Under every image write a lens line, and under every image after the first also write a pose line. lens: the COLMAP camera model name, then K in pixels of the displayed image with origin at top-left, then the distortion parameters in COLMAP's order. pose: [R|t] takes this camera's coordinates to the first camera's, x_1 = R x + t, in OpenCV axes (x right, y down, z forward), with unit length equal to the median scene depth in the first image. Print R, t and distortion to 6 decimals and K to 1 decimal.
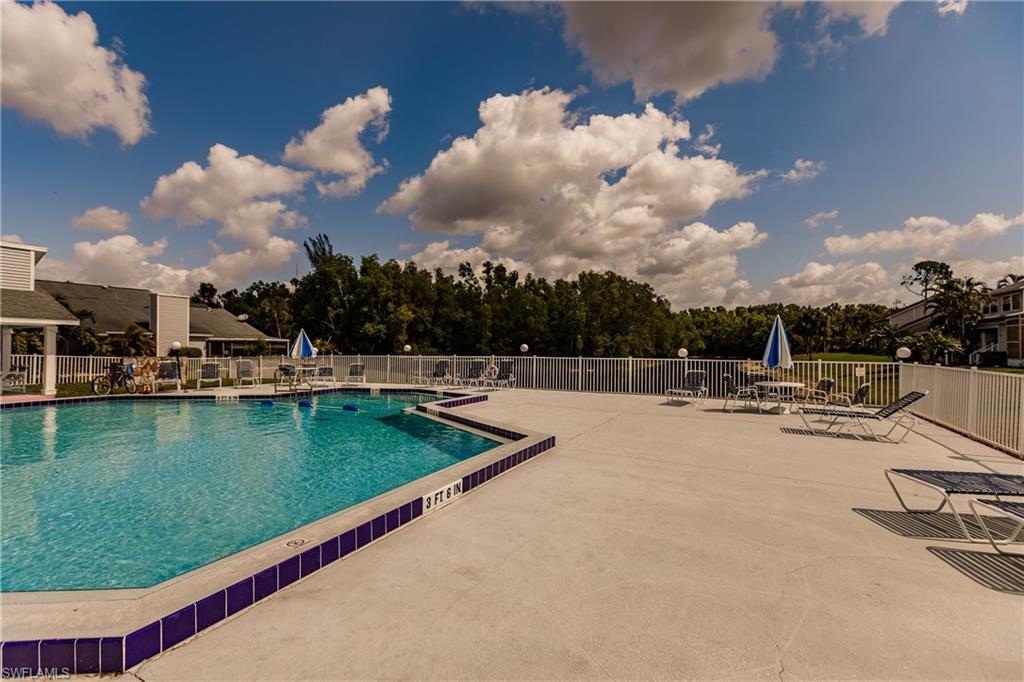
lens RADIAL K [[454.4, 0, 513.0], [0, 454.4, 345.3], [0, 0, 1]] dist [0.004219, -0.000574]
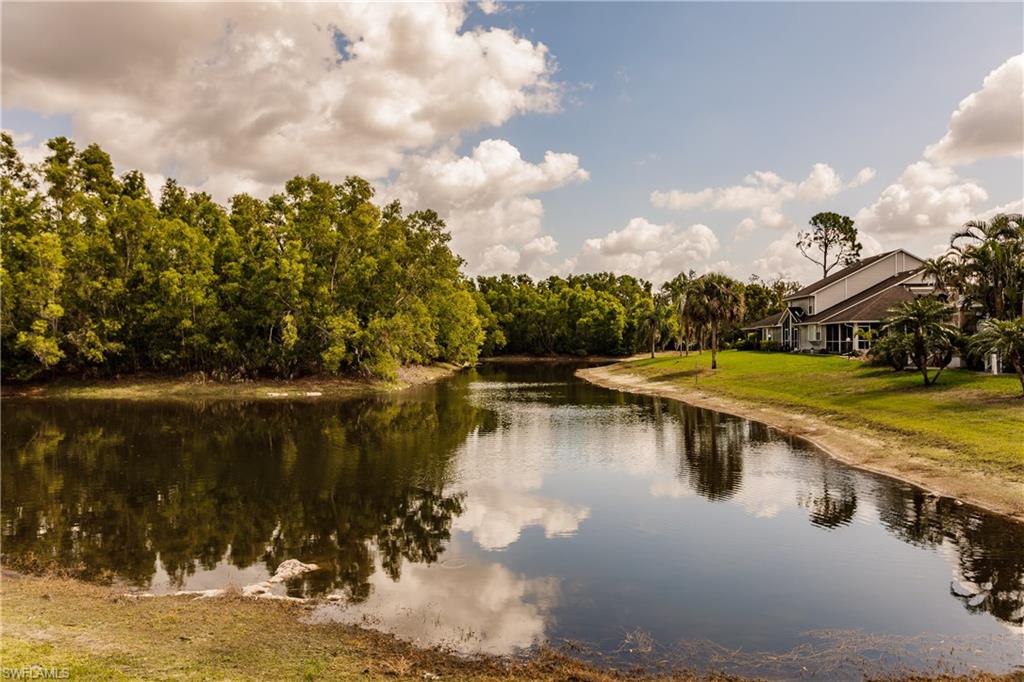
lens RADIAL K [[761.6, 0, 516.4], [0, 761.6, 350.0], [0, 0, 1]] dist [0.002768, 0.000416]
pose [[0.904041, -0.003947, 0.427428, 0.026550], [-0.001984, 0.999908, 0.013431, 0.001511], [-0.427441, -0.012990, 0.903950, 0.214246]]
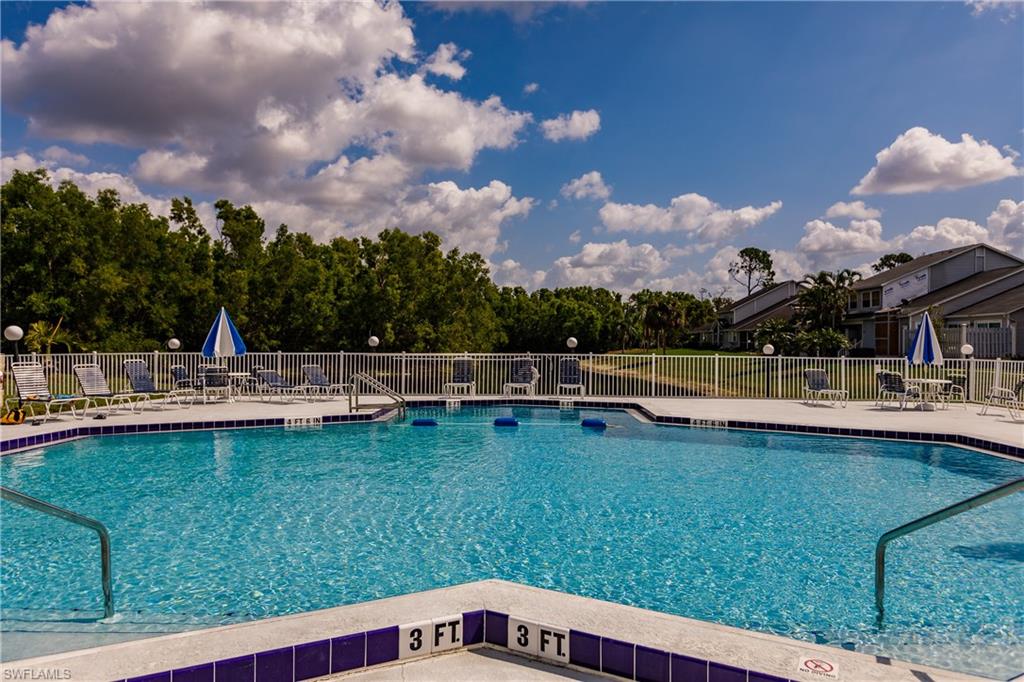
lens RADIAL K [[662.3, 0, 508.3], [0, 662.3, 342.8], [0, 0, 1]] dist [0.008906, 0.000467]
pose [[0.900516, 0.005500, 0.434789, -0.115233], [-0.009238, 0.999936, 0.006485, 0.000081], [-0.434725, -0.009856, 0.900509, 0.021231]]
